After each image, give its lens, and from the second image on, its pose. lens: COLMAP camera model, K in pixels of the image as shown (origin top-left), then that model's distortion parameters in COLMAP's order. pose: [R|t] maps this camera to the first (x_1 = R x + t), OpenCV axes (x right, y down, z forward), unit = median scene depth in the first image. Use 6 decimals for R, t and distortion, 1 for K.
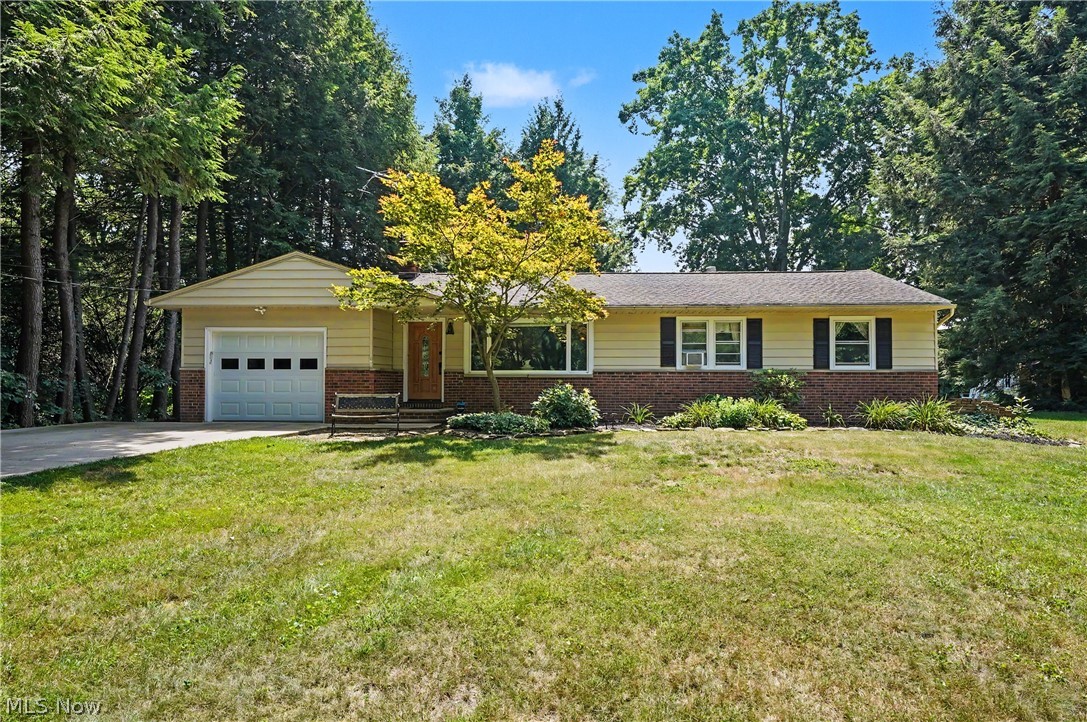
lens RADIAL K [[656.5, 0, 543.5], [0, 656.5, 361.0], [0, 0, 1]] dist [0.007256, 0.002321]
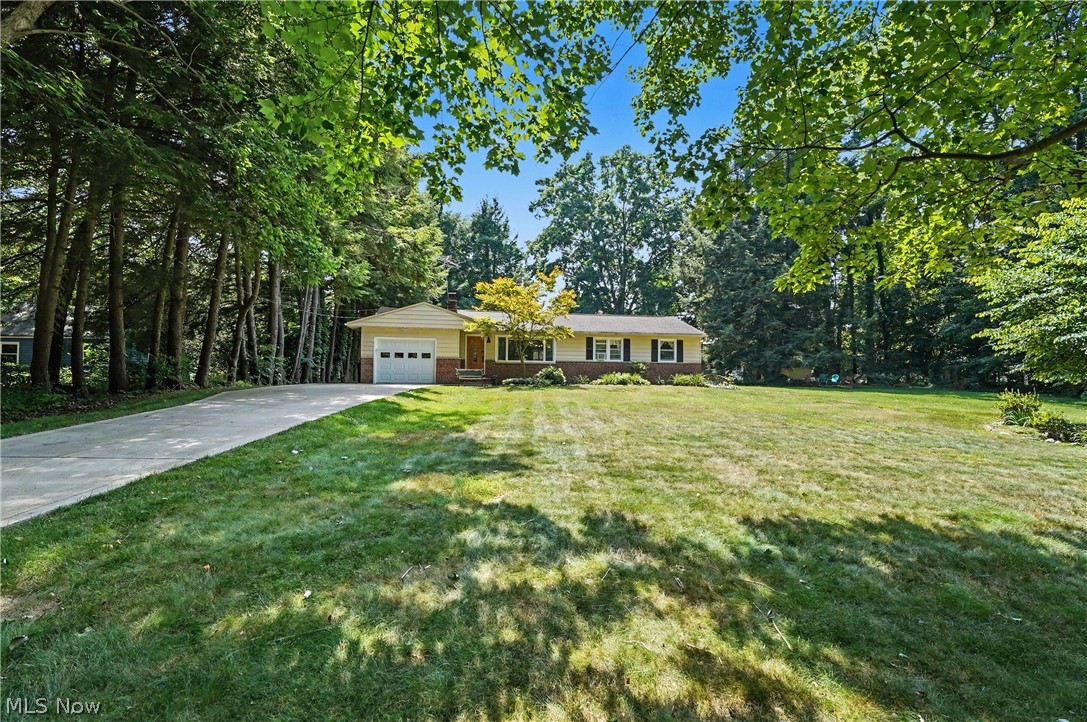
lens RADIAL K [[498.8, 0, 543.5], [0, 498.8, 361.0], [0, 0, 1]] dist [-0.003960, 0.000054]
pose [[0.976423, 0.014151, 0.215402, -0.311244], [-0.014036, 0.999899, -0.002064, 0.017999], [-0.215410, -0.001008, 0.976523, -0.577756]]
